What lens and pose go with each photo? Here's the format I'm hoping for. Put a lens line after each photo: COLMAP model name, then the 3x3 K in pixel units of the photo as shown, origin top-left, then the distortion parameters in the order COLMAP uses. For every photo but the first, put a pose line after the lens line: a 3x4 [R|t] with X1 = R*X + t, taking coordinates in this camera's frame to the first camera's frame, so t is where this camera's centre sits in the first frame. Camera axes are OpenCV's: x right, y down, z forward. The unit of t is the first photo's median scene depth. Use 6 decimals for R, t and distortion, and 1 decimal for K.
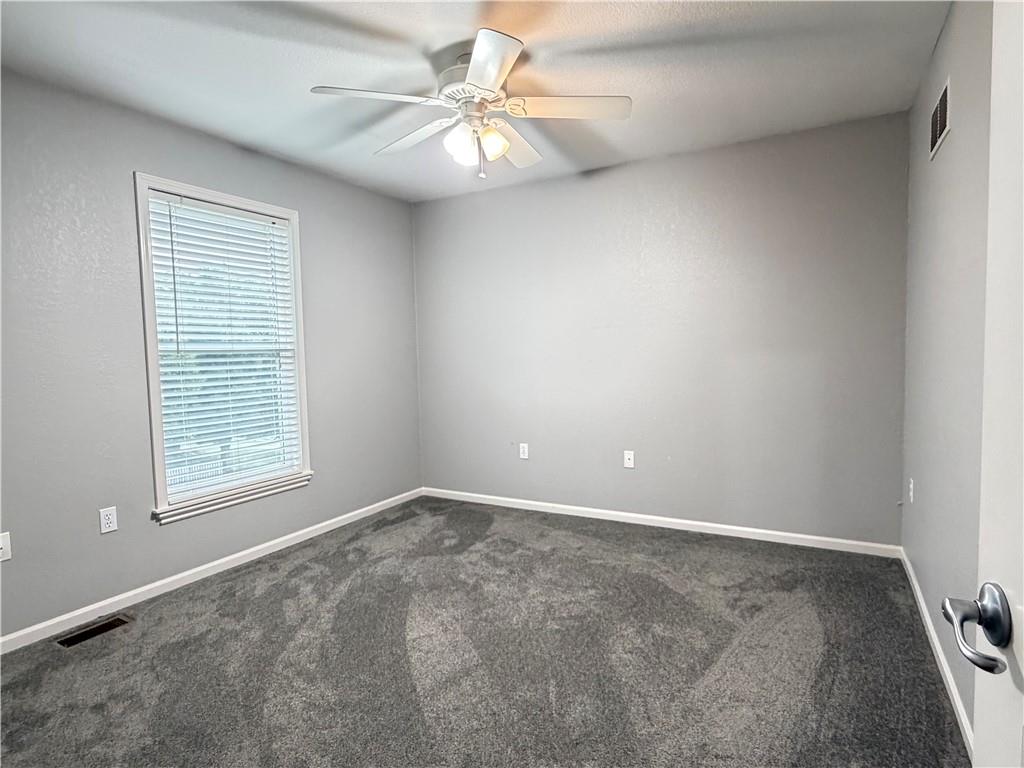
lens RADIAL K [[567.3, 0, 521.0], [0, 567.3, 388.3], [0, 0, 1]] dist [-0.003718, 0.000294]
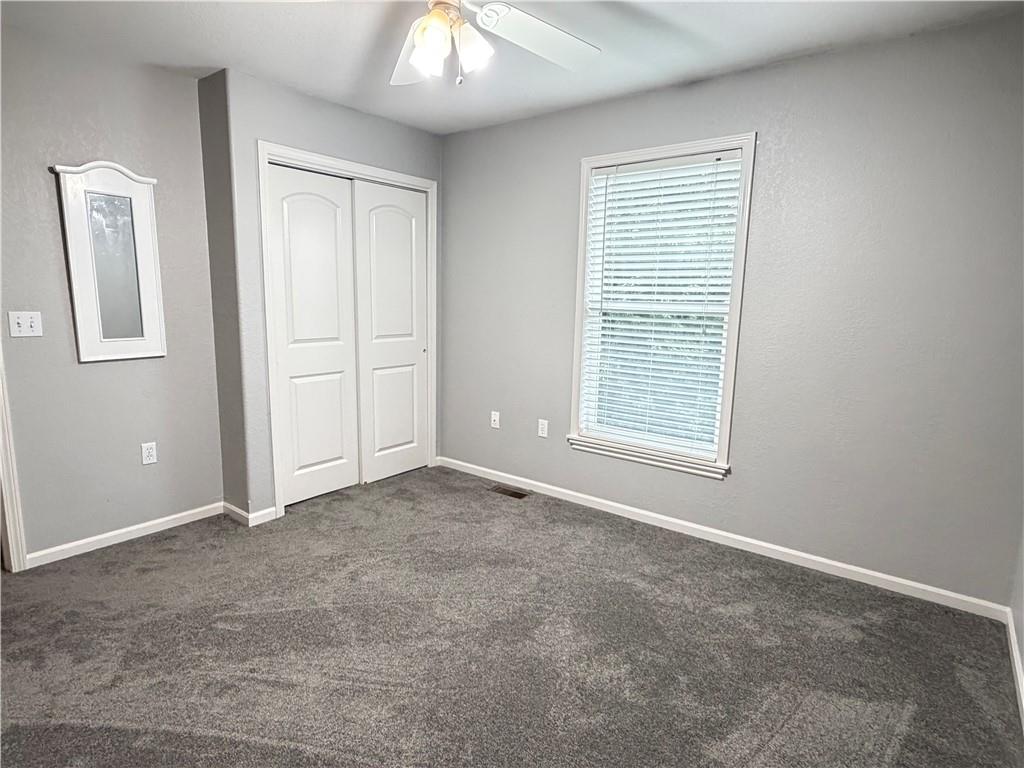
lens RADIAL K [[567.3, 0, 531.7], [0, 567.3, 400.5], [0, 0, 1]] dist [-0.003718, 0.000294]
pose [[-0.180482, 0.169111, -0.968931, 0.506789], [-0.100068, 0.976840, 0.189130, -0.078794], [0.978475, 0.131093, -0.159380, 0.961187]]
